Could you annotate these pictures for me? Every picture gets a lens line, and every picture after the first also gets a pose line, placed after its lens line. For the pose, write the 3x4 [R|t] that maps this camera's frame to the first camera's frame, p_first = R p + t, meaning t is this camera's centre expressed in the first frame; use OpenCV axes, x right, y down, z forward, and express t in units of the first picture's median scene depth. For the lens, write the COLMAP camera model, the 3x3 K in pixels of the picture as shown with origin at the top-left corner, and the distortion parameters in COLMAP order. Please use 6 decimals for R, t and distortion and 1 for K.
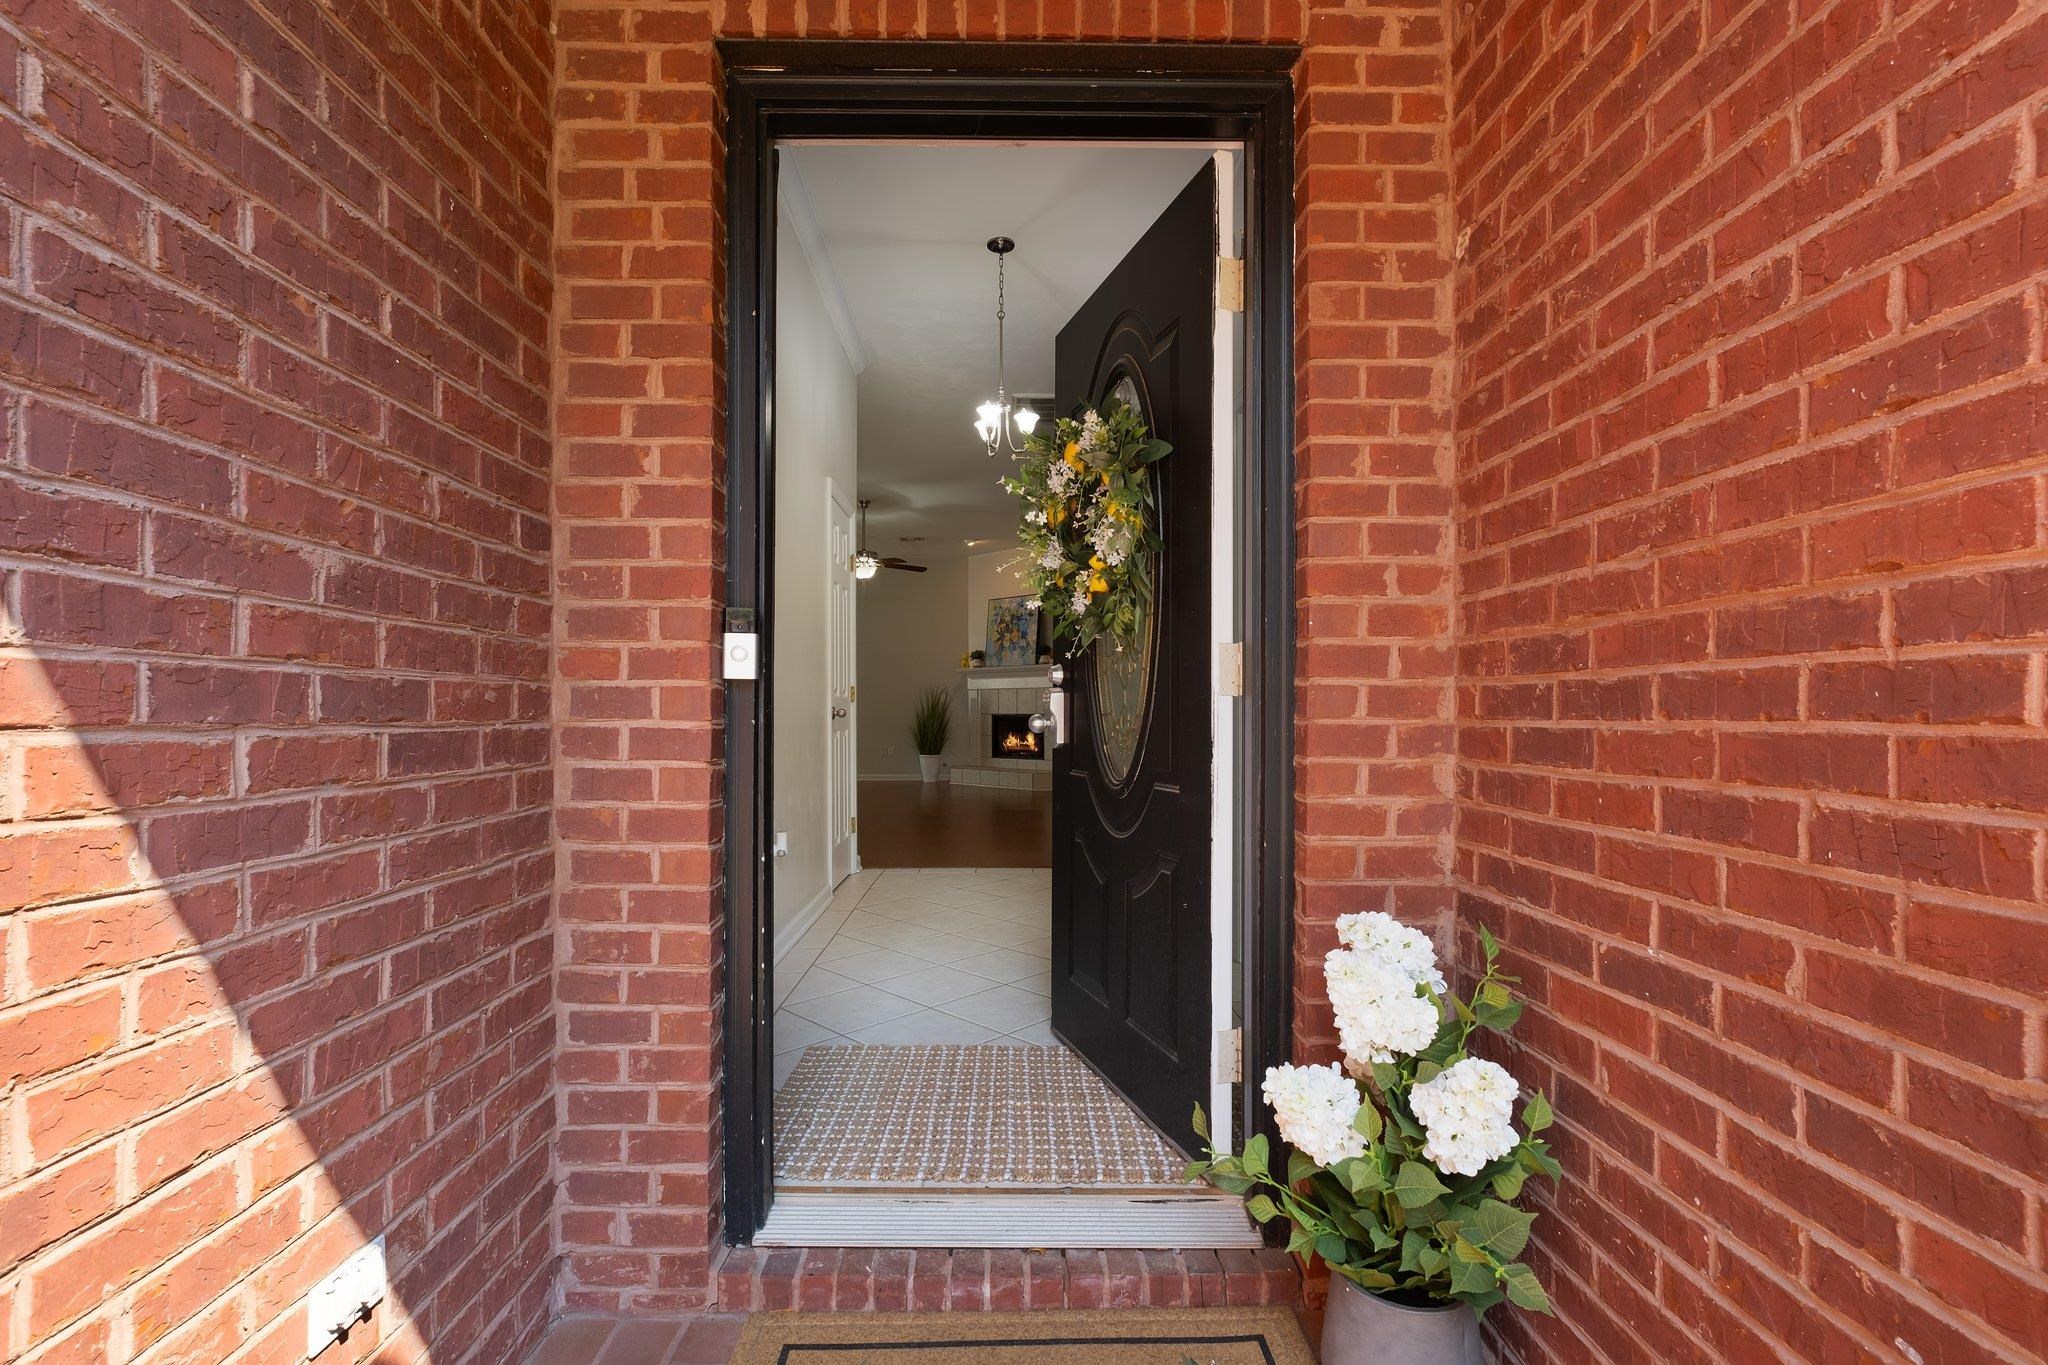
lens RADIAL K [[886.0, 0, 1018.5], [0, 886.0, 686.8], [0, 0, 1]] dist [-0.002282, -0.000119]
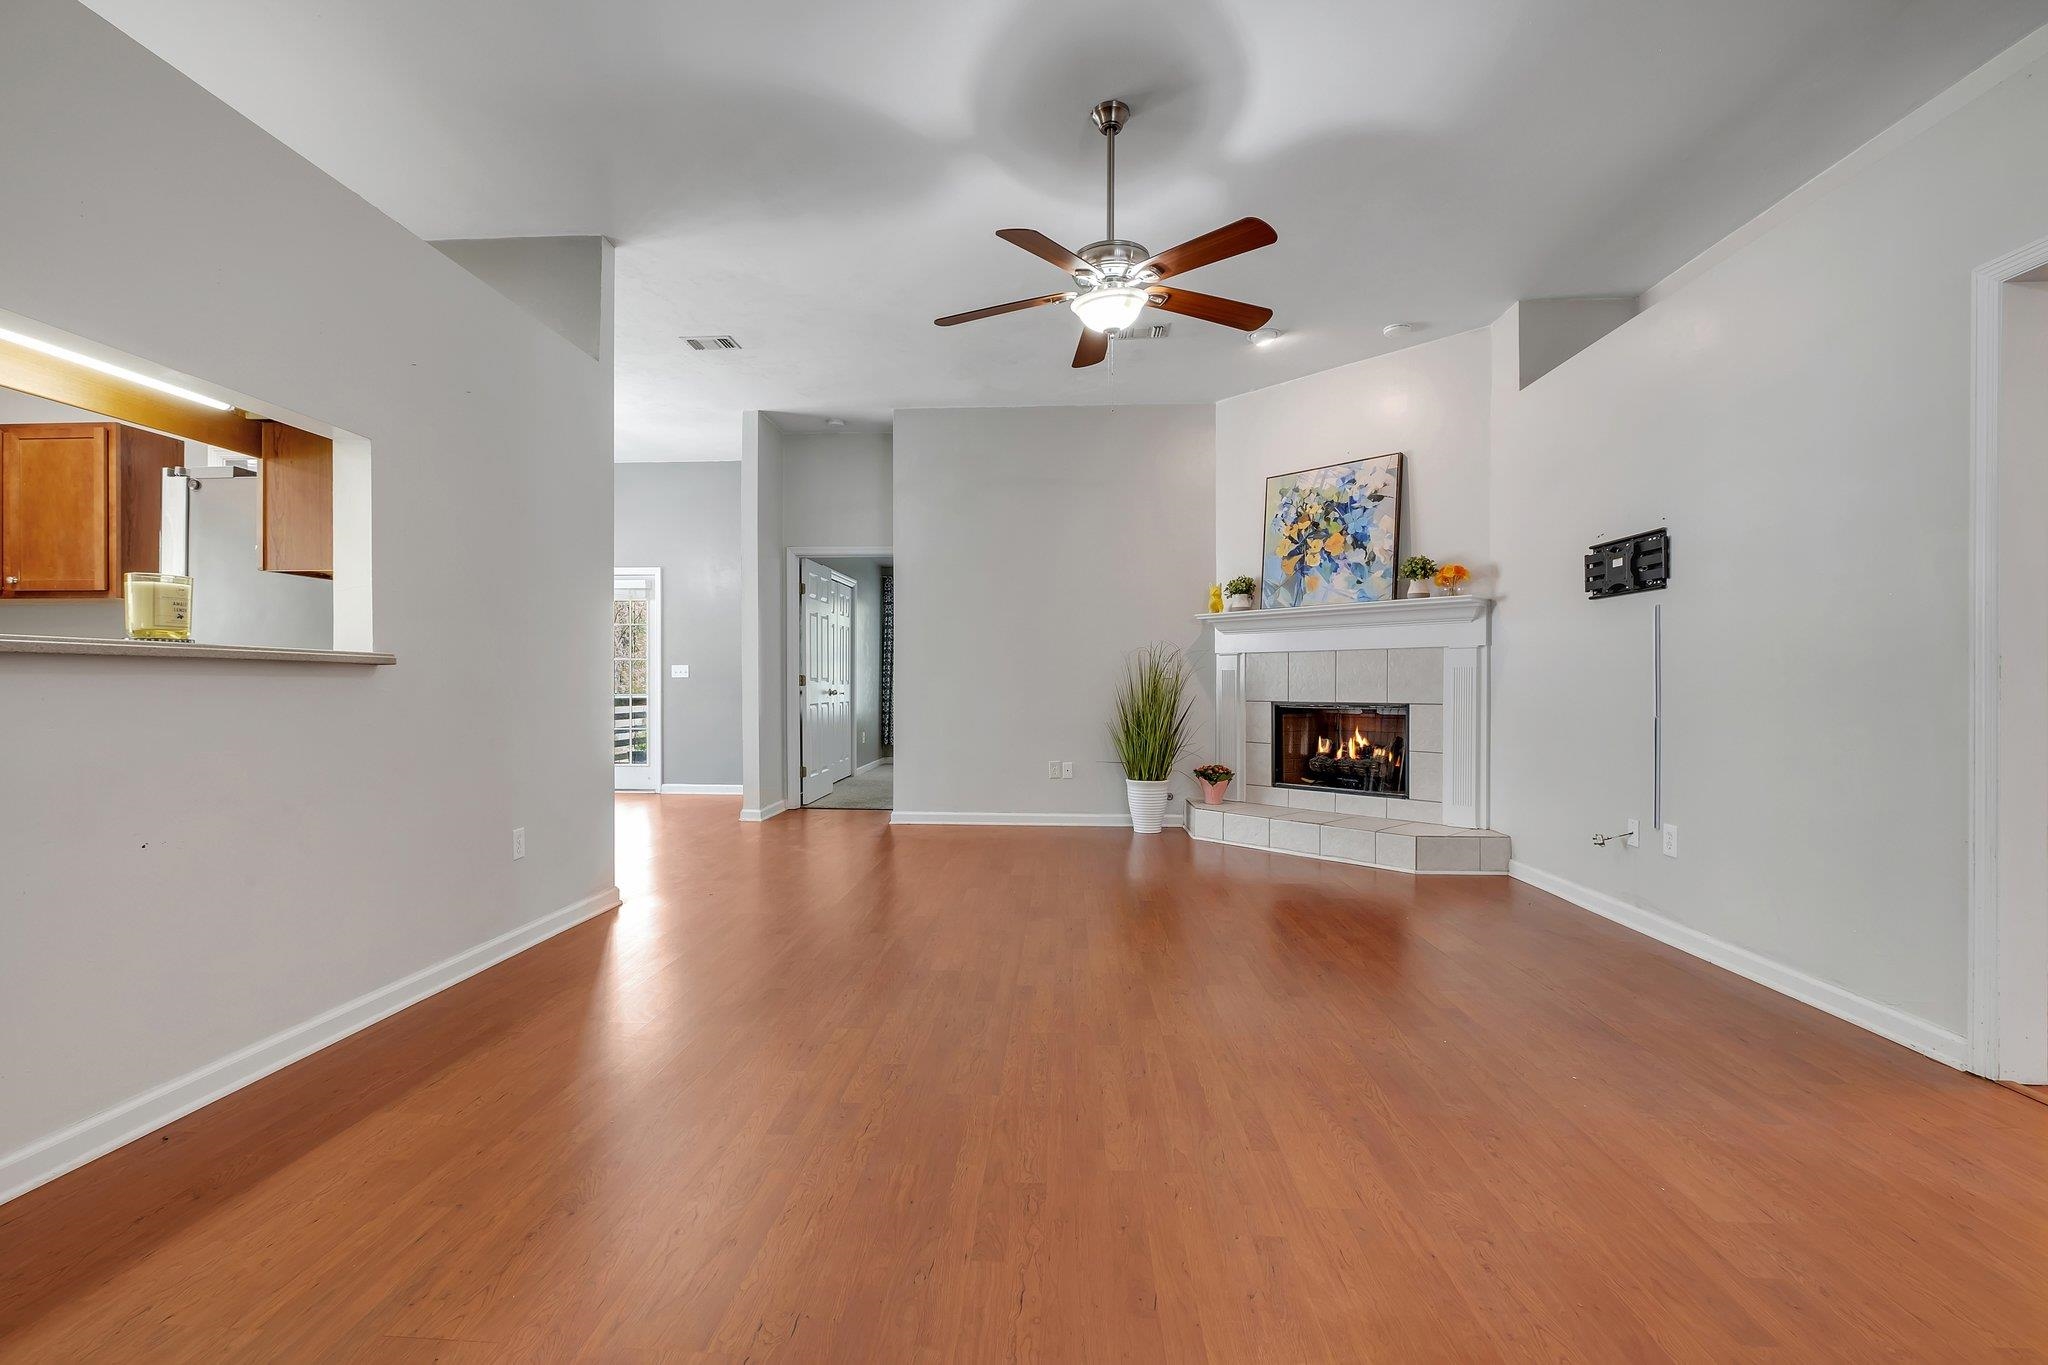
lens RADIAL K [[886.0, 0, 1018.5], [0, 886.0, 686.8], [0, 0, 1]] dist [-0.002282, -0.000119]
pose [[0.997763, 0.001573, -0.066829, -0.143161], [0.000316, 0.999601, 0.028242, 0.007801], [0.066846, -0.028200, 0.997365, 0.484129]]
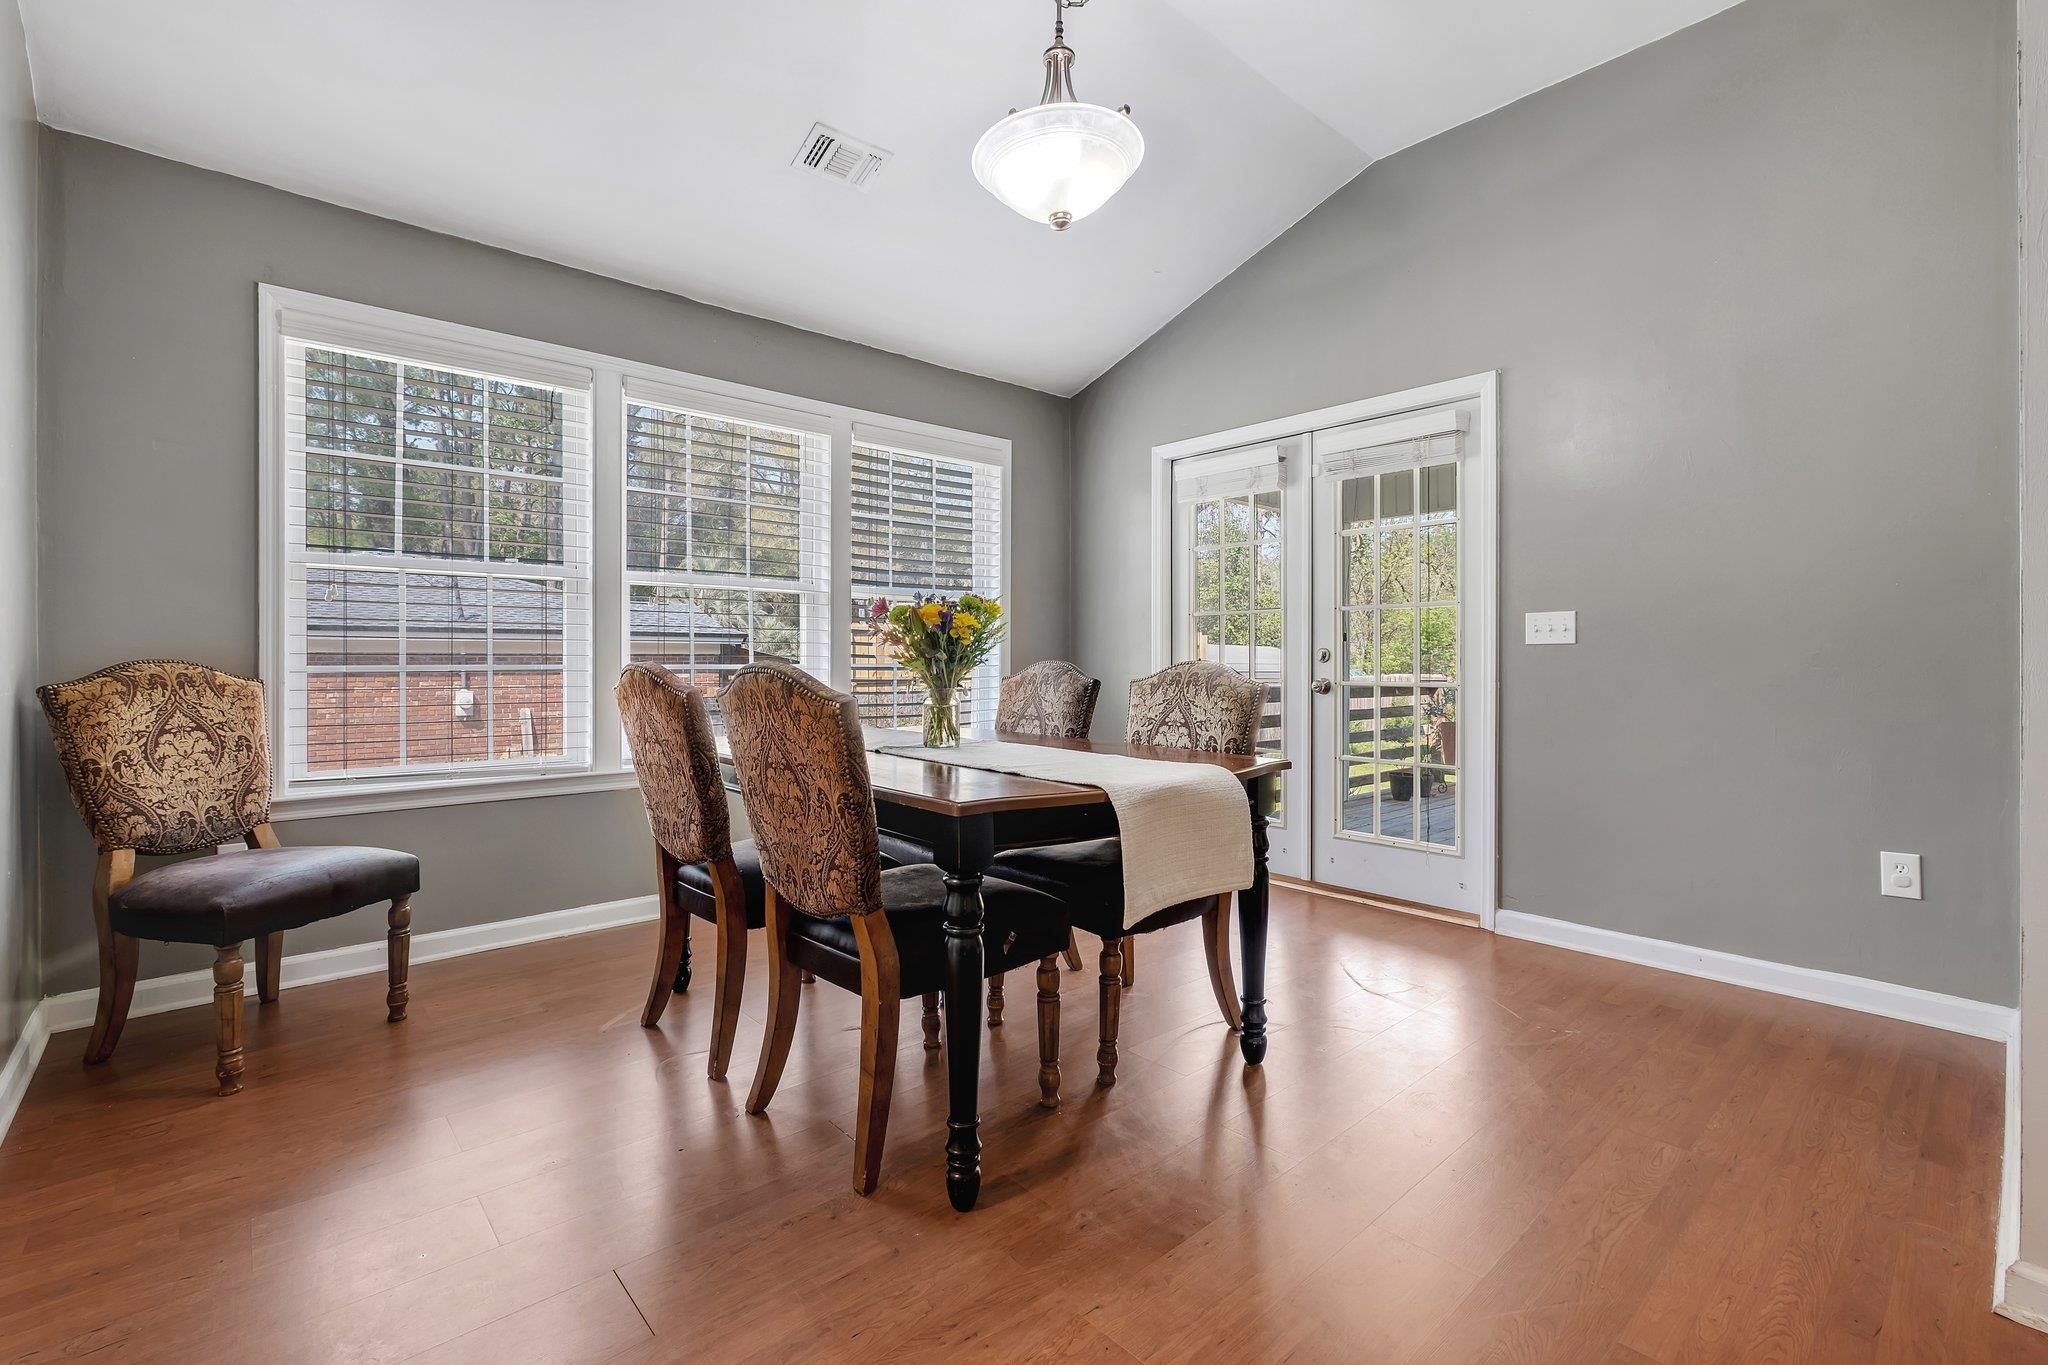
lens RADIAL K [[903.8, 0, 1010.5], [0, 903.8, 672.9], [0, 0, 1]] dist [-0.000844, -0.000046]
pose [[0.658587, 0.012650, -0.752398, -0.355126], [0.017327, 0.999339, 0.031969, 0.017335], [0.752305, -0.034091, 0.657933, 0.854777]]
